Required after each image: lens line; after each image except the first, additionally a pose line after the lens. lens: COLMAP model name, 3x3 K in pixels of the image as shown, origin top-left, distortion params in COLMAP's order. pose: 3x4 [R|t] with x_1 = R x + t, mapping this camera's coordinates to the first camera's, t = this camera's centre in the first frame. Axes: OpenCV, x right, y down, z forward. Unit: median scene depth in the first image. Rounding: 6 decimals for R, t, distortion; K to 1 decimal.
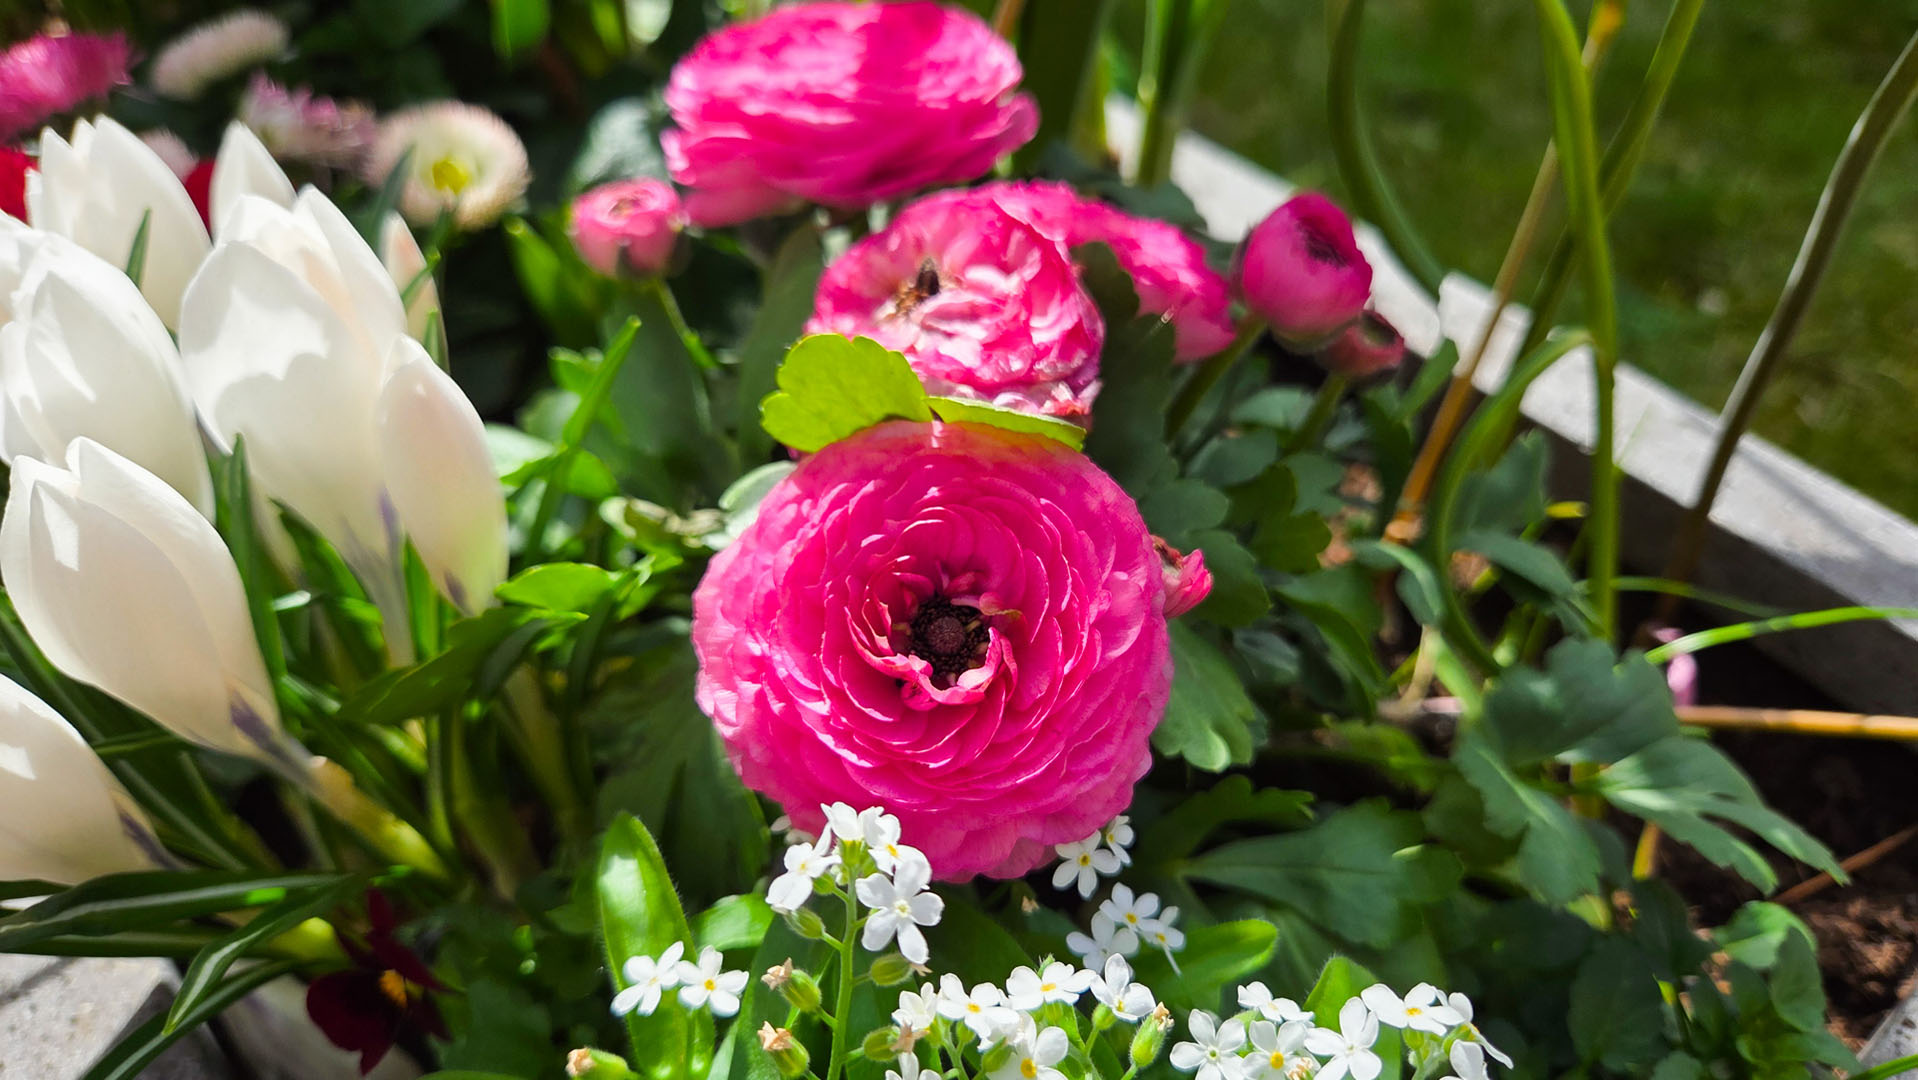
lens RADIAL K [[1231.9, 0, 955.1], [0, 1231.9, 488.5], [0, 0, 1]] dist [-0.003900, -0.000877]
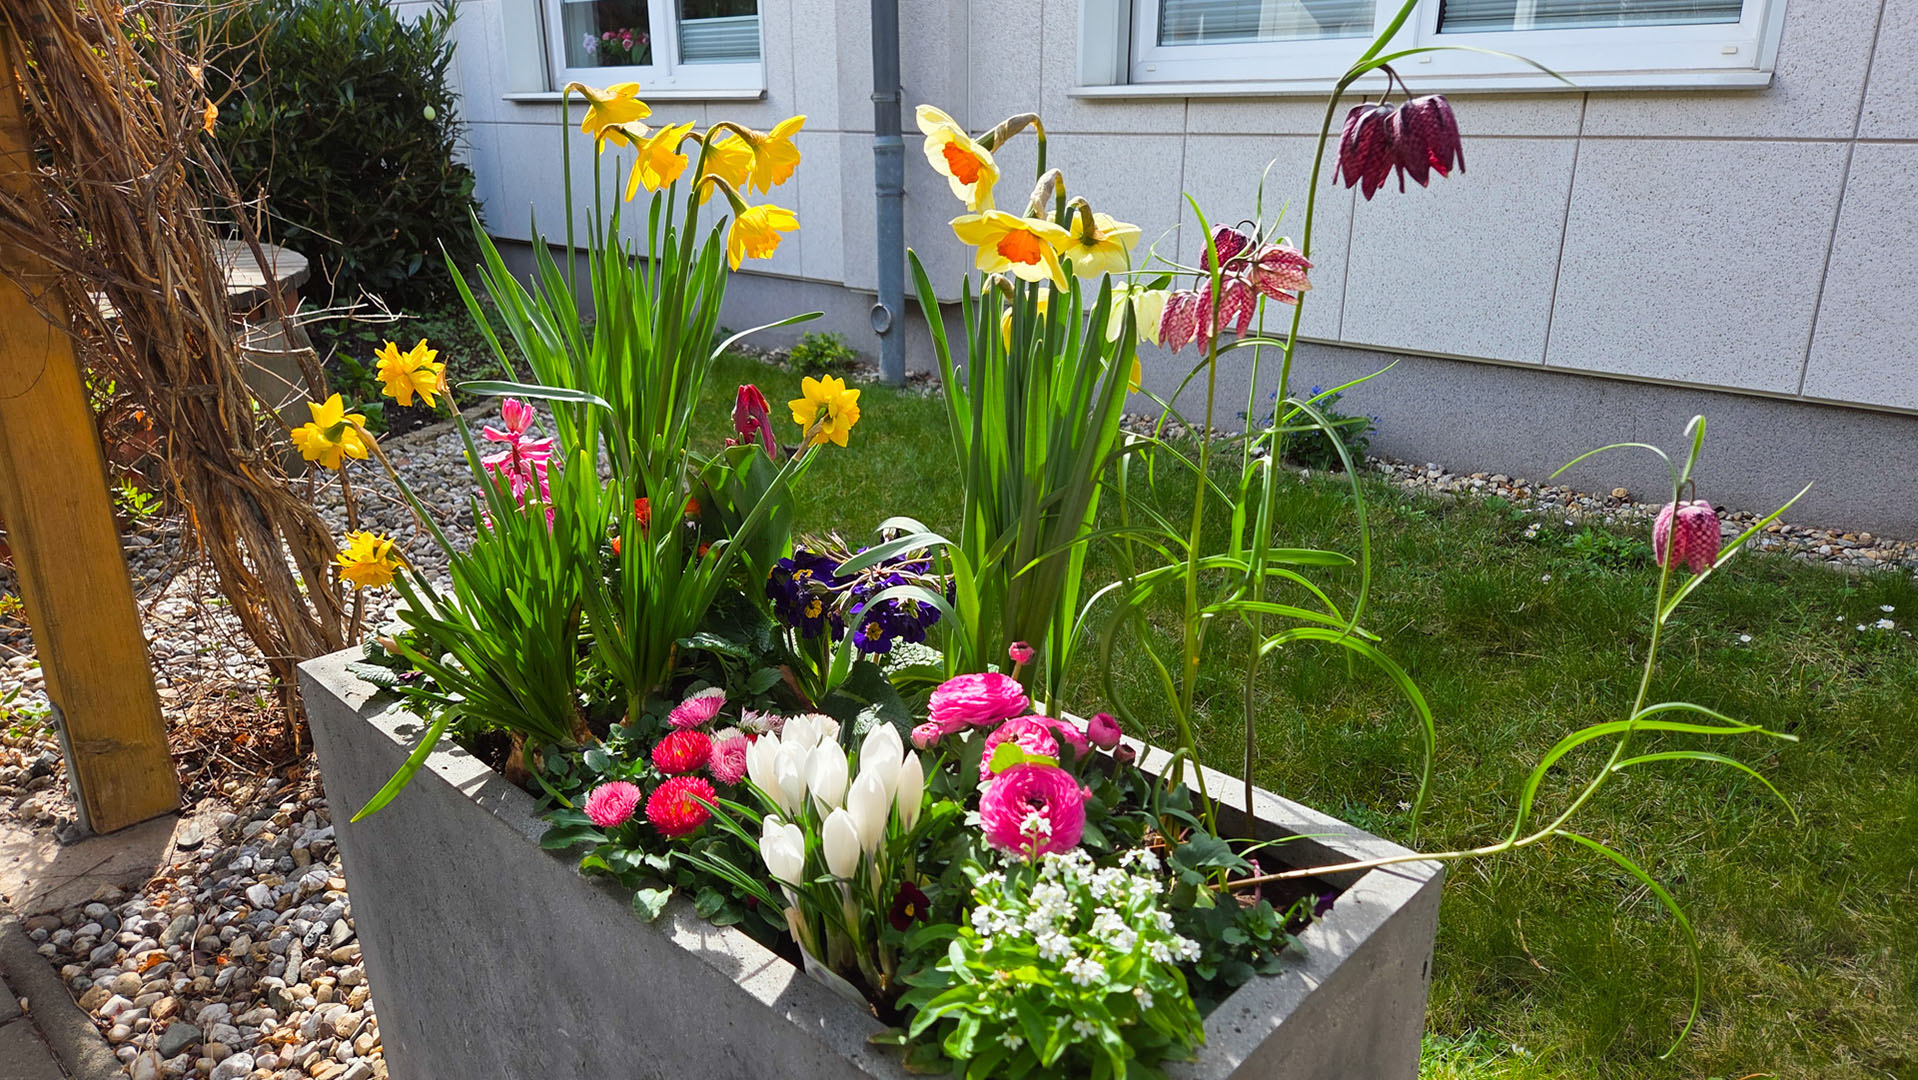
lens RADIAL K [[1231.9, 0, 955.1], [0, 1231.9, 488.5], [0, 0, 1]] dist [-0.003900, -0.000877]
pose [[0.992404, -0.041357, 0.115862, -0.665872], [0.092175, 0.873703, -0.477646, 1.056841], [-0.081476, 0.484698, 0.870879, -2.993223]]
